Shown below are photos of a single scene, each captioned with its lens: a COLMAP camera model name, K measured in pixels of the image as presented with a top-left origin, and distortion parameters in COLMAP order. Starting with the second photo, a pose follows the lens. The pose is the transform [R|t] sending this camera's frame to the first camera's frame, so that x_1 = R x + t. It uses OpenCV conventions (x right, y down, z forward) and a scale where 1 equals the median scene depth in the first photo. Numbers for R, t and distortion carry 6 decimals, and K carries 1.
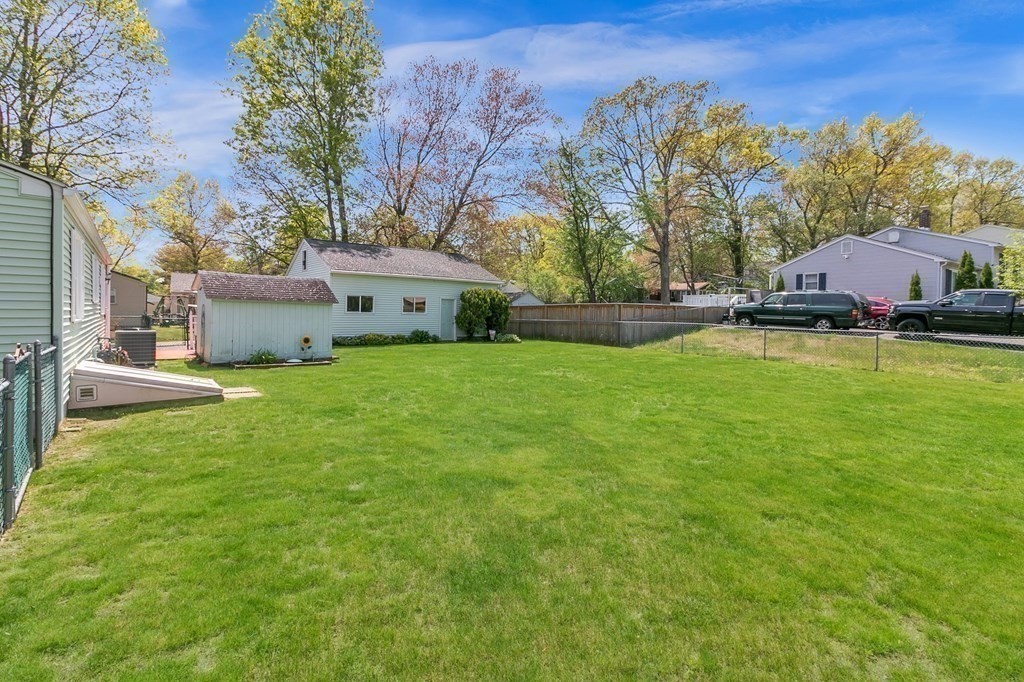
lens RADIAL K [[476.0, 0, 509.9], [0, 476.0, 322.5], [0, 0, 1]] dist [0.004406, 0.000270]
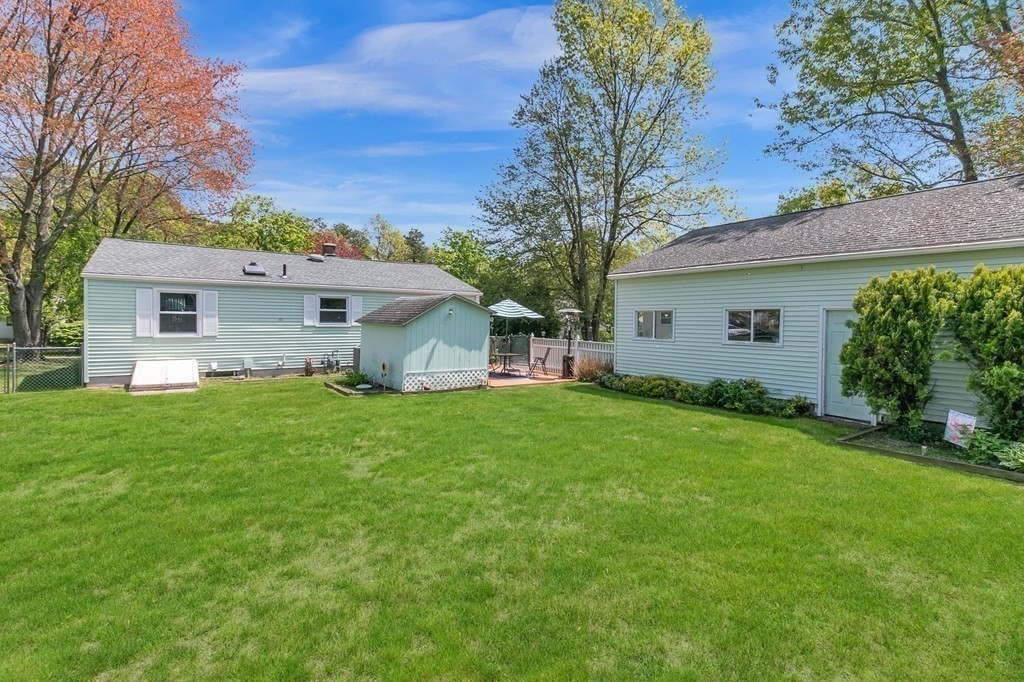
lens RADIAL K [[476.0, 0, 509.9], [0, 476.0, 322.5], [0, 0, 1]] dist [0.004406, 0.000270]
pose [[-0.065828, -0.008697, -0.997793, 0.275945], [-0.032762, 0.999442, -0.006550, -0.028627], [0.997293, 0.032258, -0.066076, 0.788605]]
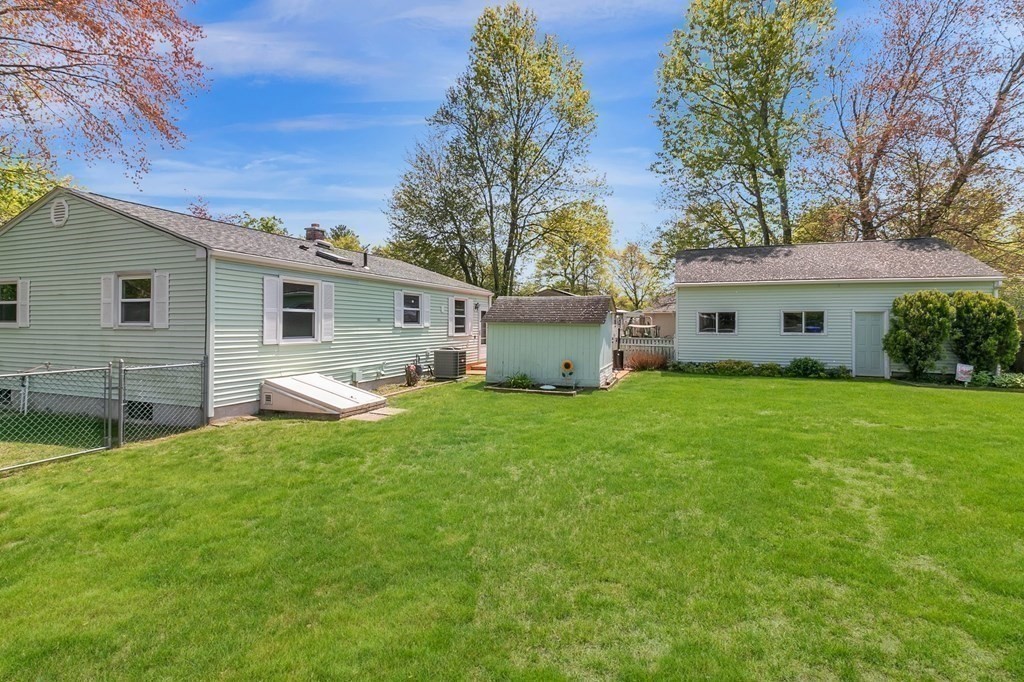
lens RADIAL K [[480.7, 0, 511.2], [0, 480.7, 308.6], [0, 0, 1]] dist [-0.000540, 0.000165]
pose [[0.511610, -0.038930, -0.858336, 0.185042], [-0.014867, 0.998422, -0.054145, -0.011683], [0.859089, 0.040462, 0.510224, 0.268472]]
